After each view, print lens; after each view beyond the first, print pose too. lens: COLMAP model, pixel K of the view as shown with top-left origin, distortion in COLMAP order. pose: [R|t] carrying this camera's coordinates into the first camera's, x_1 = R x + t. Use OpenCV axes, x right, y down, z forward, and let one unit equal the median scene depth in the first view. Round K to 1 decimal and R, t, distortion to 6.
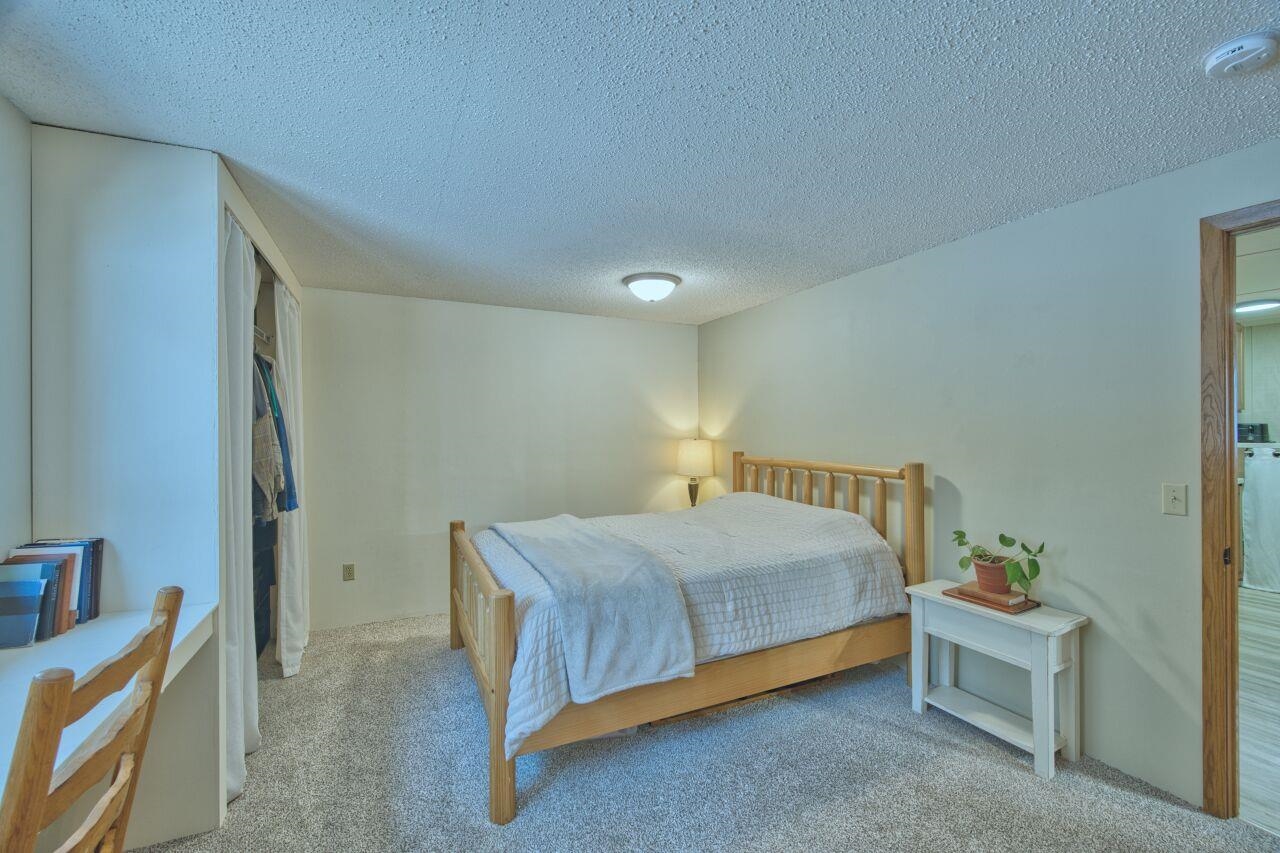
lens RADIAL K [[509.7, 0, 638.8], [0, 509.7, 425.9], [0, 0, 1]] dist [-0.022992, -0.000189]
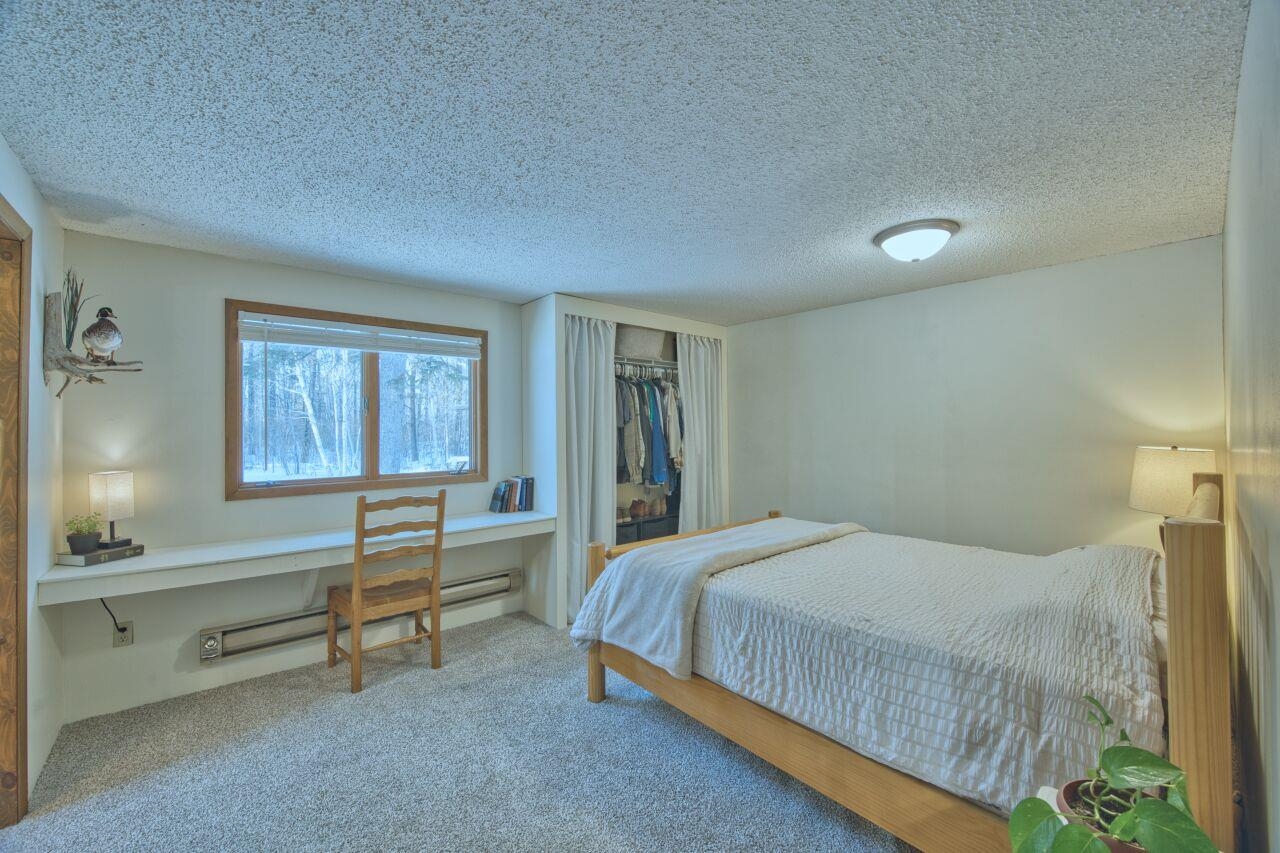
lens RADIAL K [[527.2, 0, 646.9], [0, 527.2, 425.0], [0, 0, 1]] dist [-0.023133, -0.000013]
pose [[0.256608, -0.005795, -0.966498, 0.873036], [0.011500, 0.999930, -0.002942, -0.004270], [0.966447, -0.010360, 0.256657, 0.538187]]
